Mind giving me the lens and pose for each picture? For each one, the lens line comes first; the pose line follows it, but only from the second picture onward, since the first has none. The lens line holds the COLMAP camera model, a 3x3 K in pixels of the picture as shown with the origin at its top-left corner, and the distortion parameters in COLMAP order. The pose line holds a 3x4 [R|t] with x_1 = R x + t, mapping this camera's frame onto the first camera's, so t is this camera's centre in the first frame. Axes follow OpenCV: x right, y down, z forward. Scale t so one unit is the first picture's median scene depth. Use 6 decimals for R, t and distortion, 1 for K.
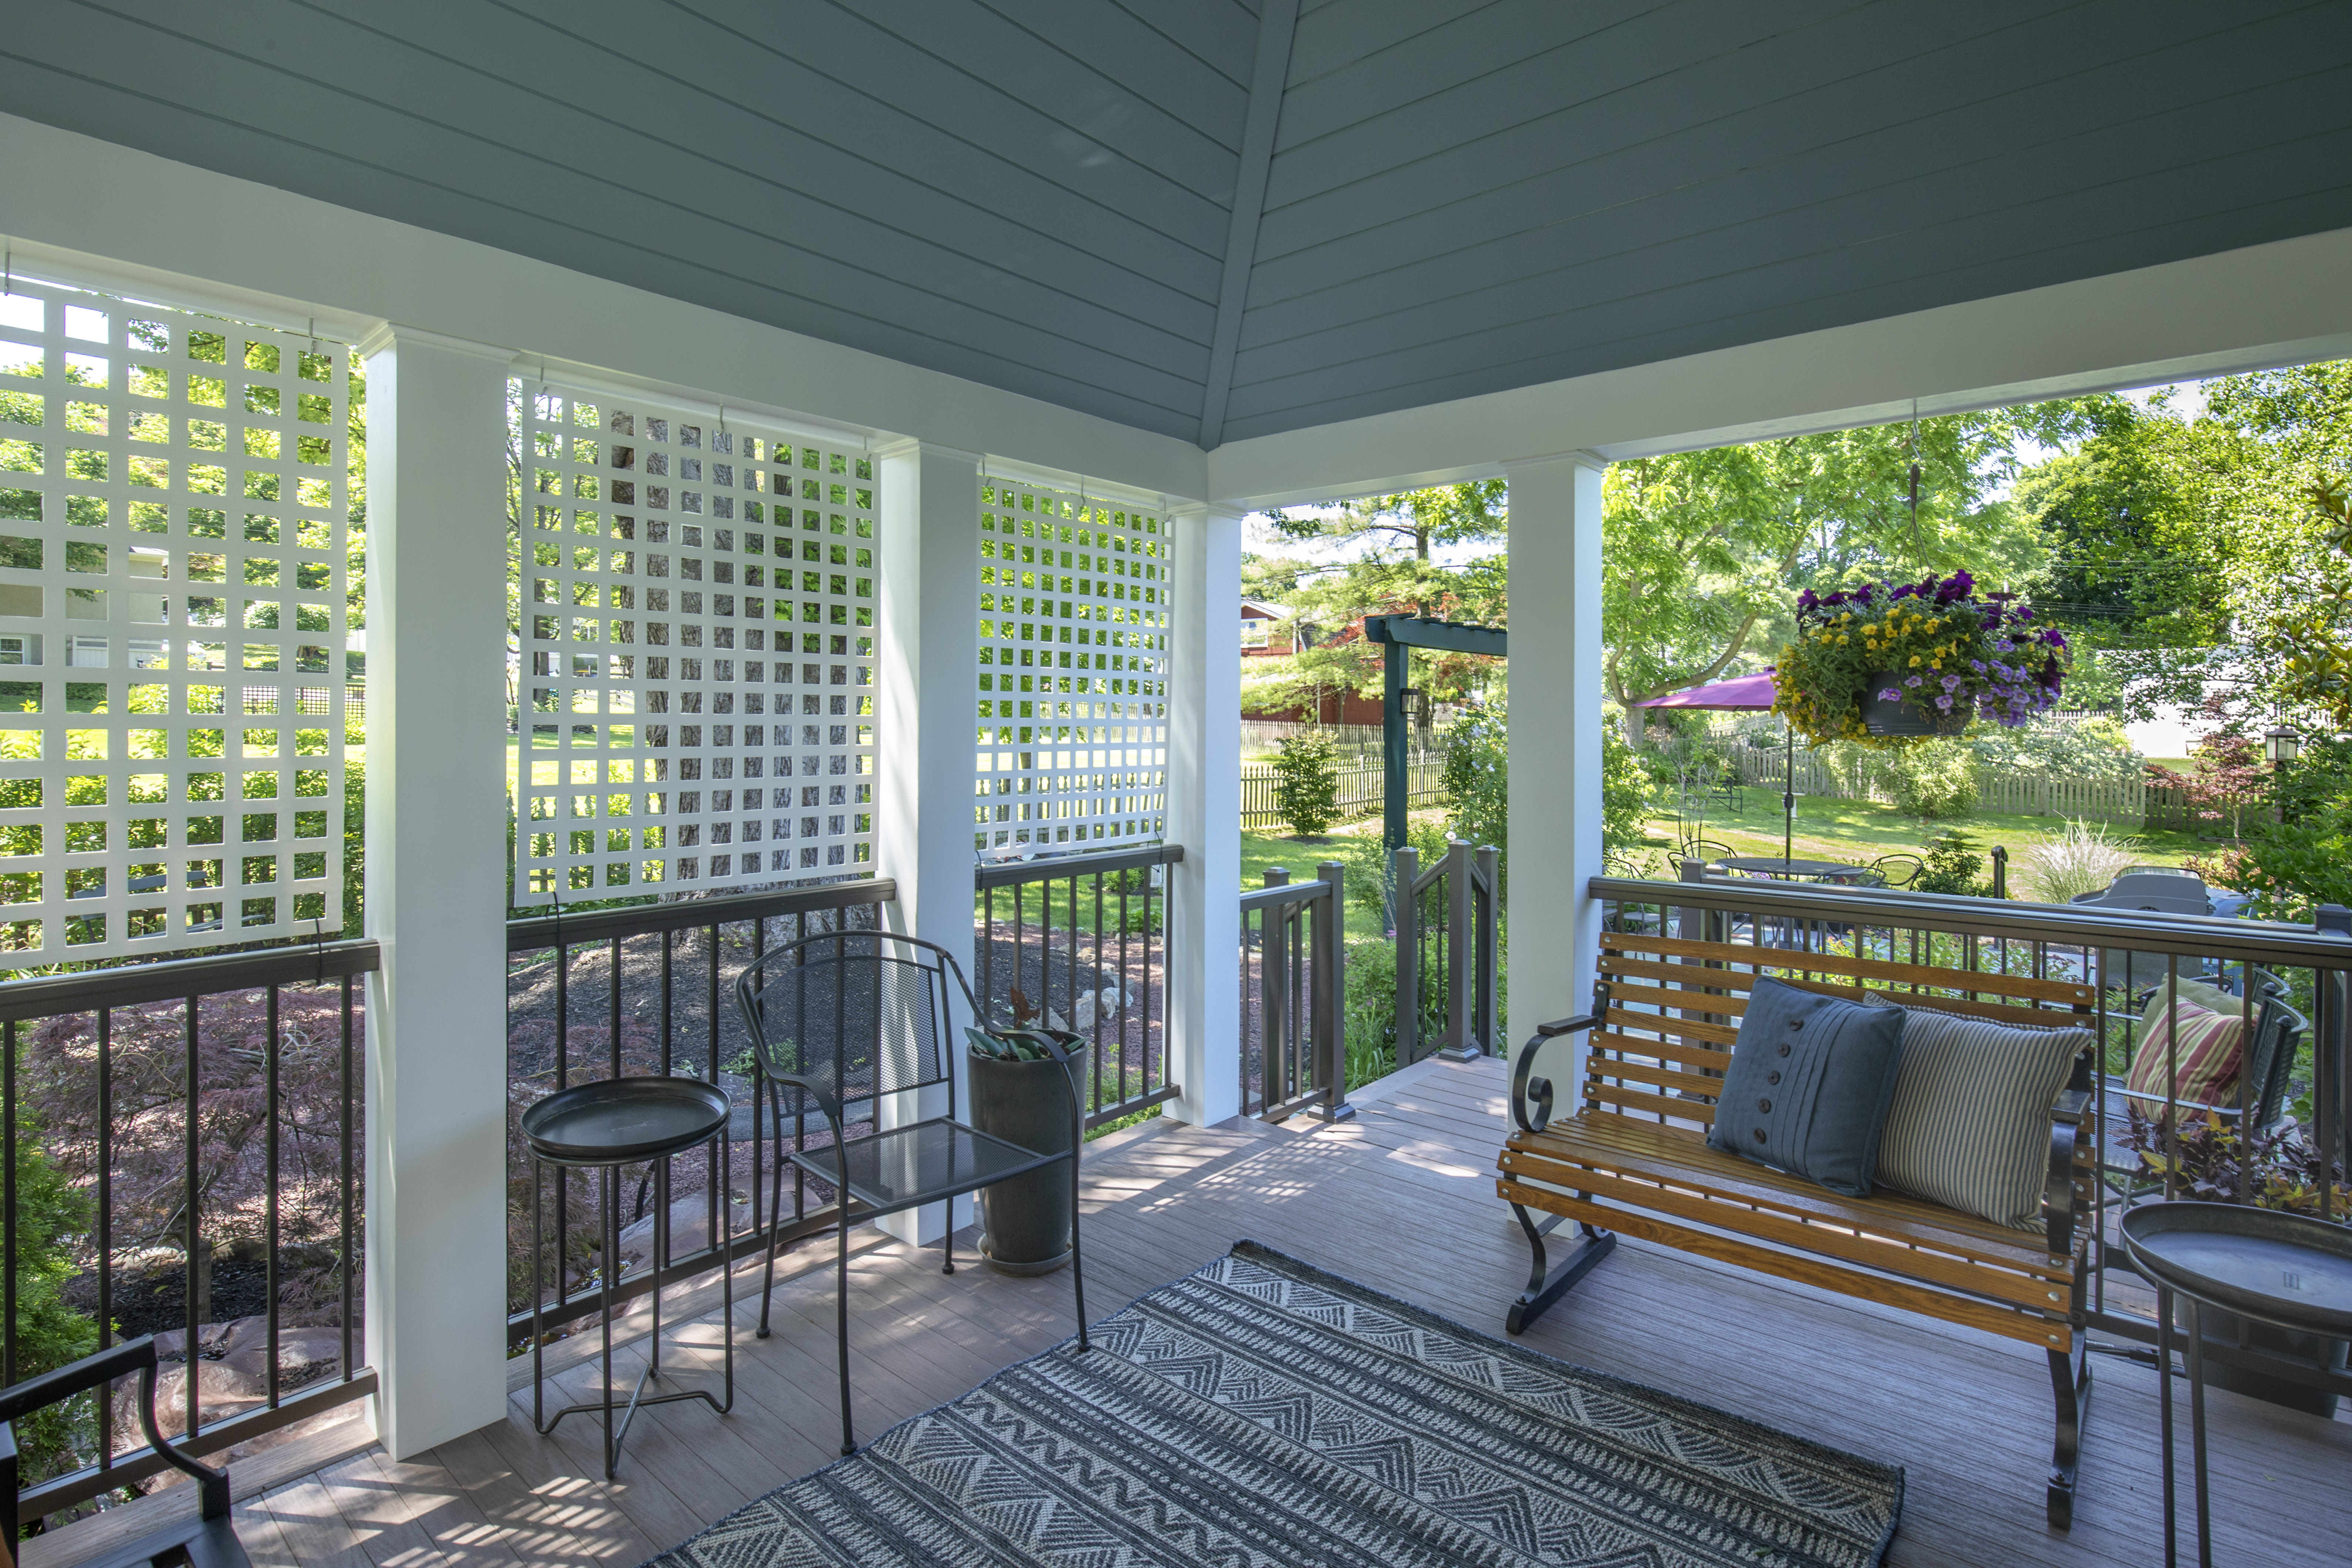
lens RADIAL K [[1092.5, 0, 1176.4], [0, 1092.5, 783.8], [0, 0, 1]] dist [0.000003, -0.000001]
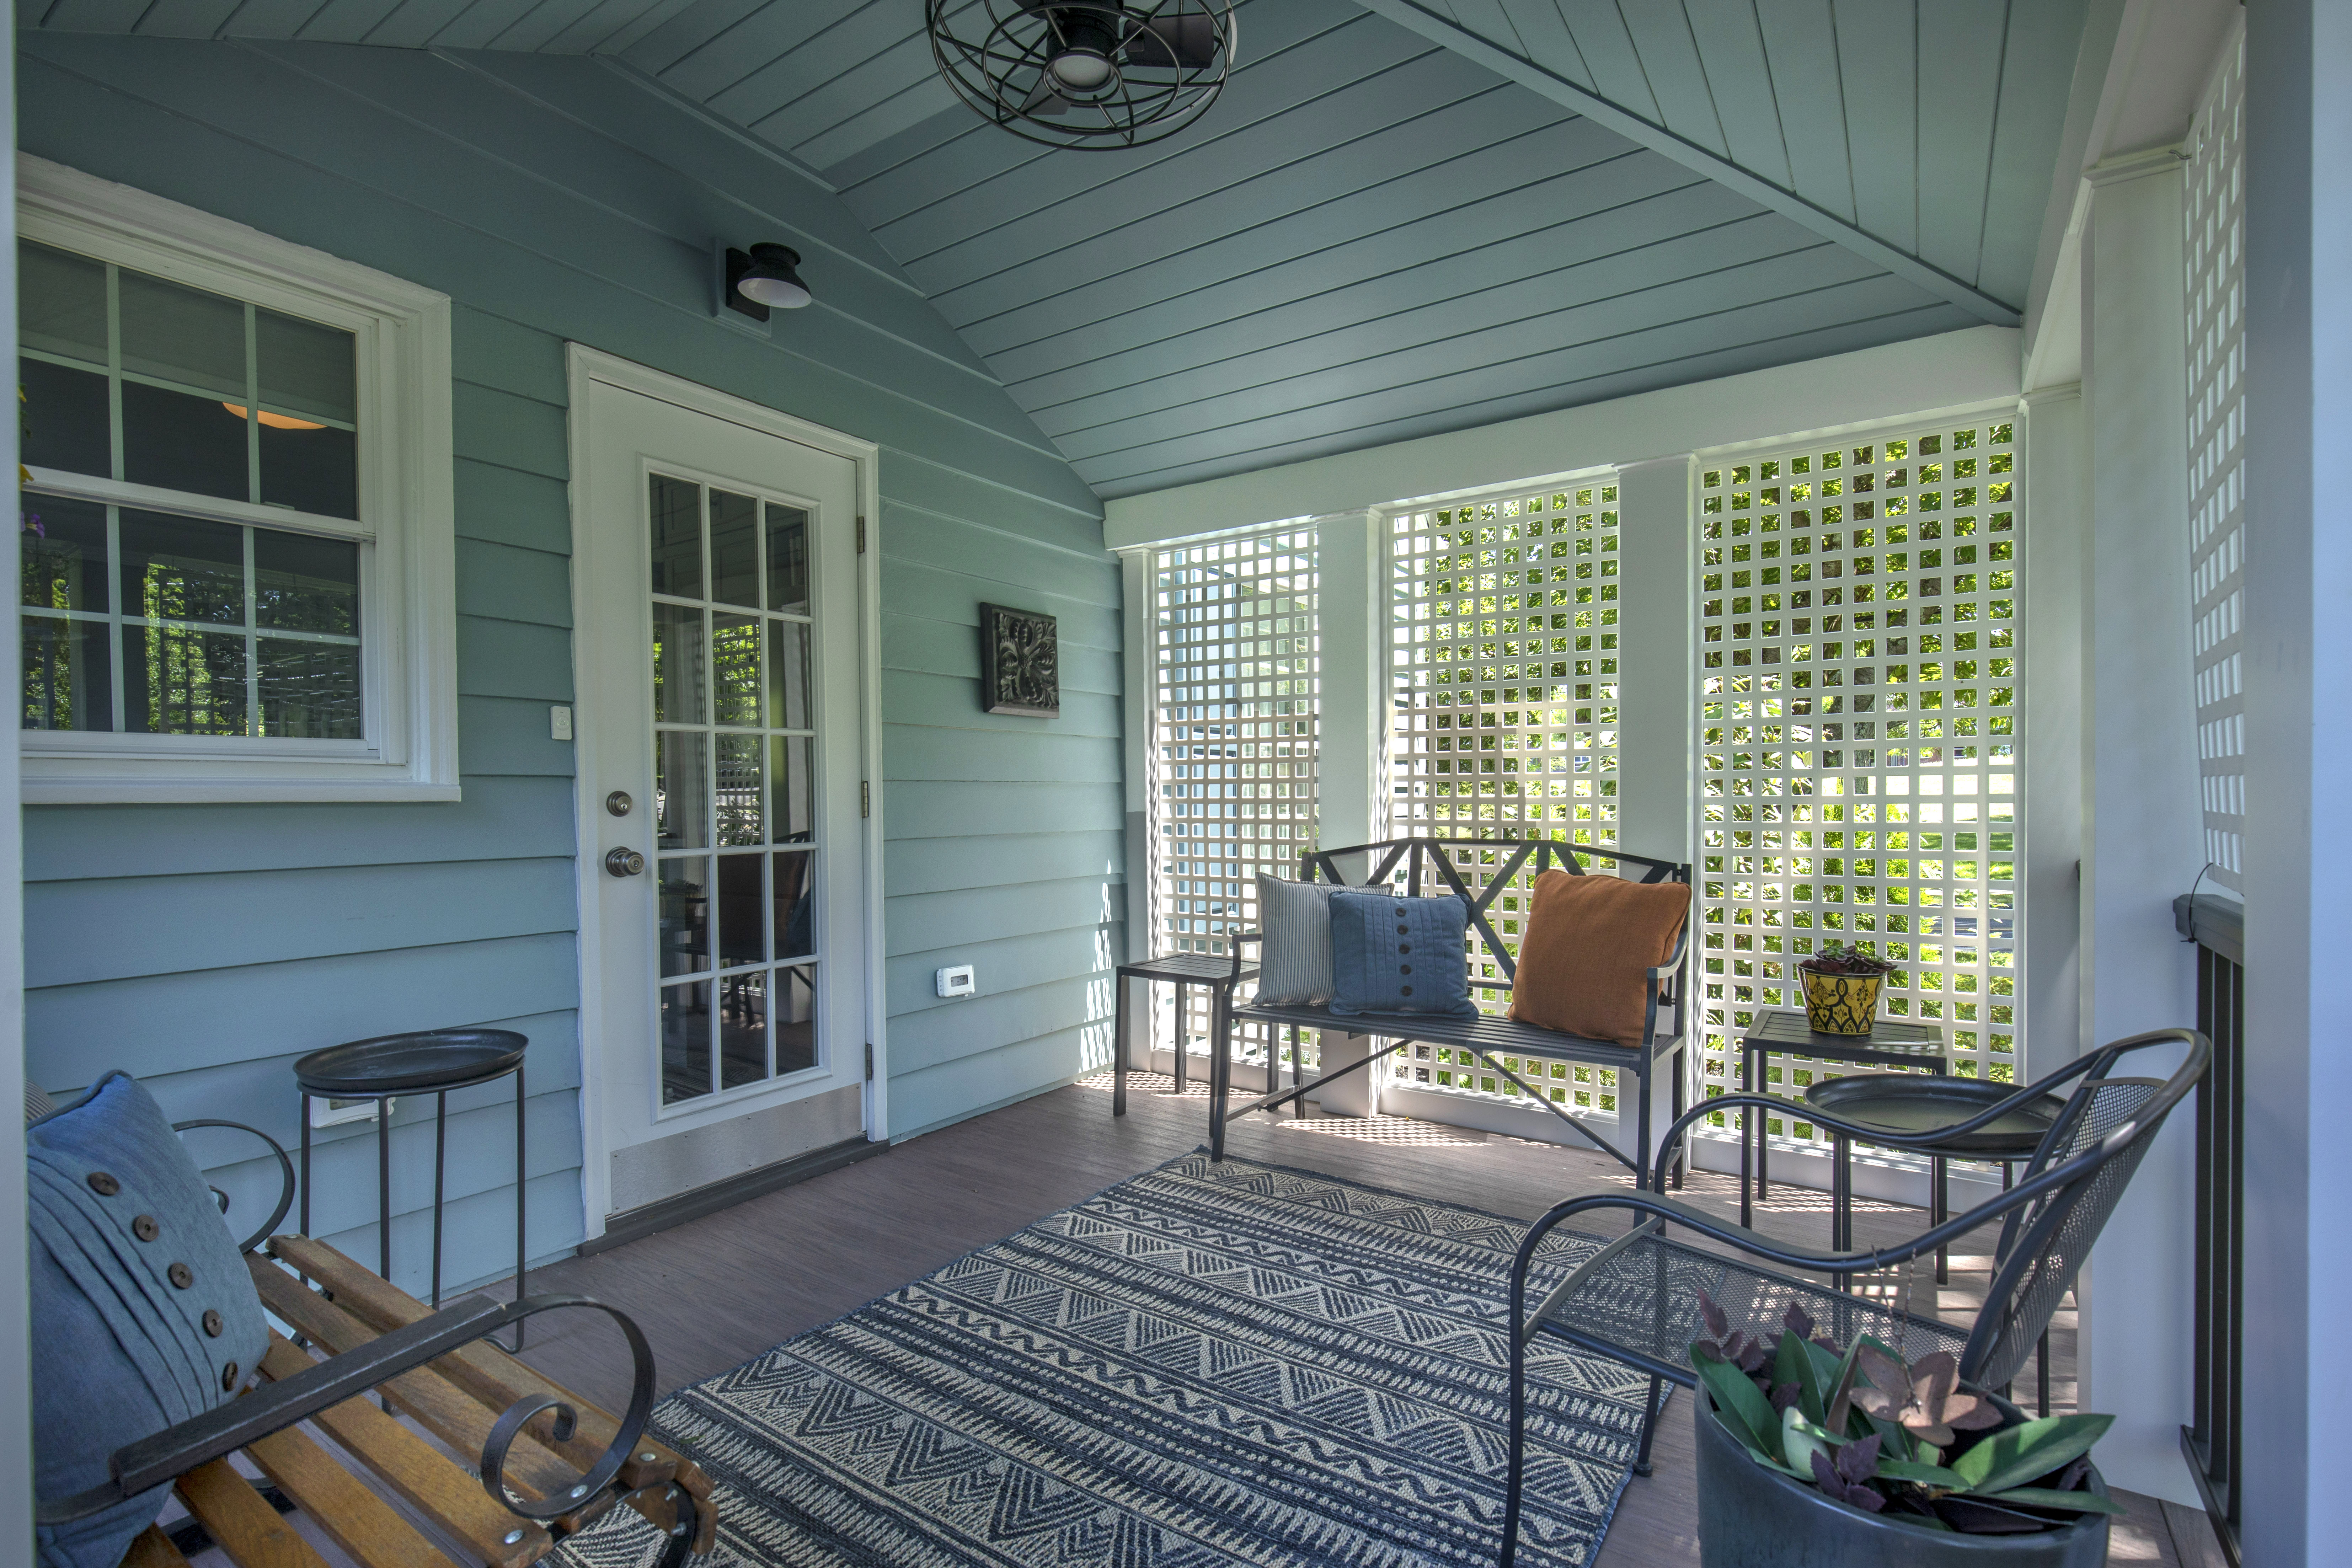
lens RADIAL K [[1092.5, 0, 1176.1], [0, 1092.5, 789.7], [0, 0, 1]] dist [0.000003, -0.000001]
pose [[-0.991469, 0.002140, -0.130326, 0.196863], [0.000906, 0.999954, 0.009531, 0.059009], [0.130340, 0.009332, -0.991425, 1.947134]]
